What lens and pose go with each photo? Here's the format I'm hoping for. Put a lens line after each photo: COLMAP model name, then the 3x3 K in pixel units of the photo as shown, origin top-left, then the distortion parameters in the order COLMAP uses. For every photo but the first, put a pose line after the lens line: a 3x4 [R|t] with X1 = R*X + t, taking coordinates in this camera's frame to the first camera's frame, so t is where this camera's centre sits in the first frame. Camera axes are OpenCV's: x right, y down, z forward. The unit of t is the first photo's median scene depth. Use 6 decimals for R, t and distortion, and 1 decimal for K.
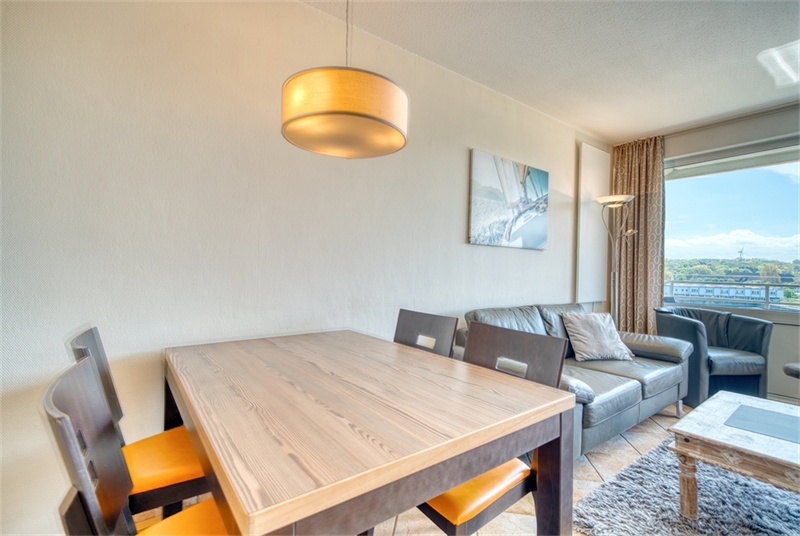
lens RADIAL K [[367.1, 0, 396.0], [0, 367.1, 265.0], [0, 0, 1]] dist [-0.001873, 0.004509]
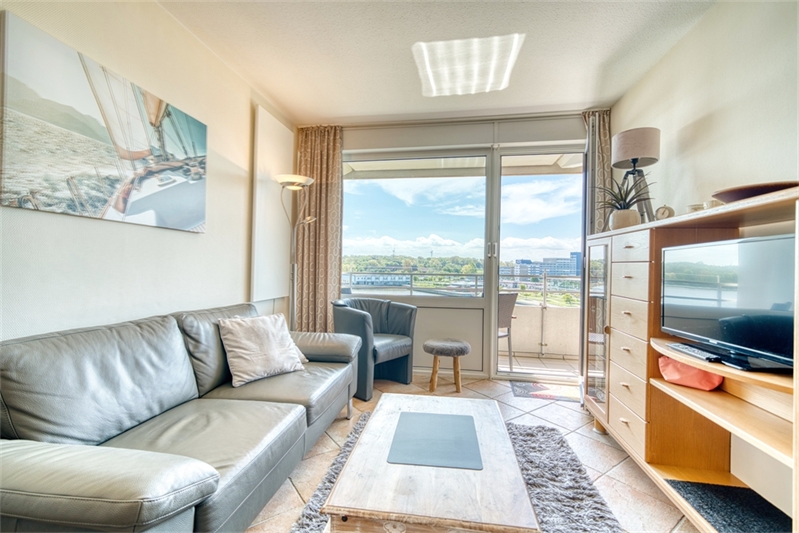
lens RADIAL K [[343.1, 0, 399.5], [0, 343.1, 266.5], [0, 0, 1]] dist [0.000784, 0.000283]
pose [[0.717037, -0.006324, 0.697007, 0.240004], [-0.009946, 0.999764, 0.019302, 0.007940], [-0.696965, -0.020773, 0.716805, 0.275408]]
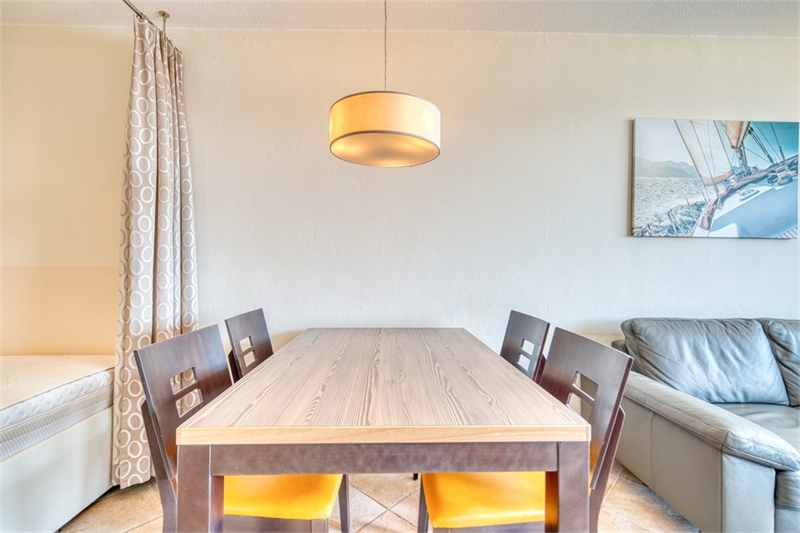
lens RADIAL K [[362.6, 0, 402.4], [0, 362.6, 263.7], [0, 0, 1]] dist [0.003529, 0.000917]
pose [[0.825121, -0.016195, -0.564724, 0.212889], [0.011891, 0.999865, -0.011299, 0.004204], [0.564831, 0.002608, 0.825202, 0.047745]]
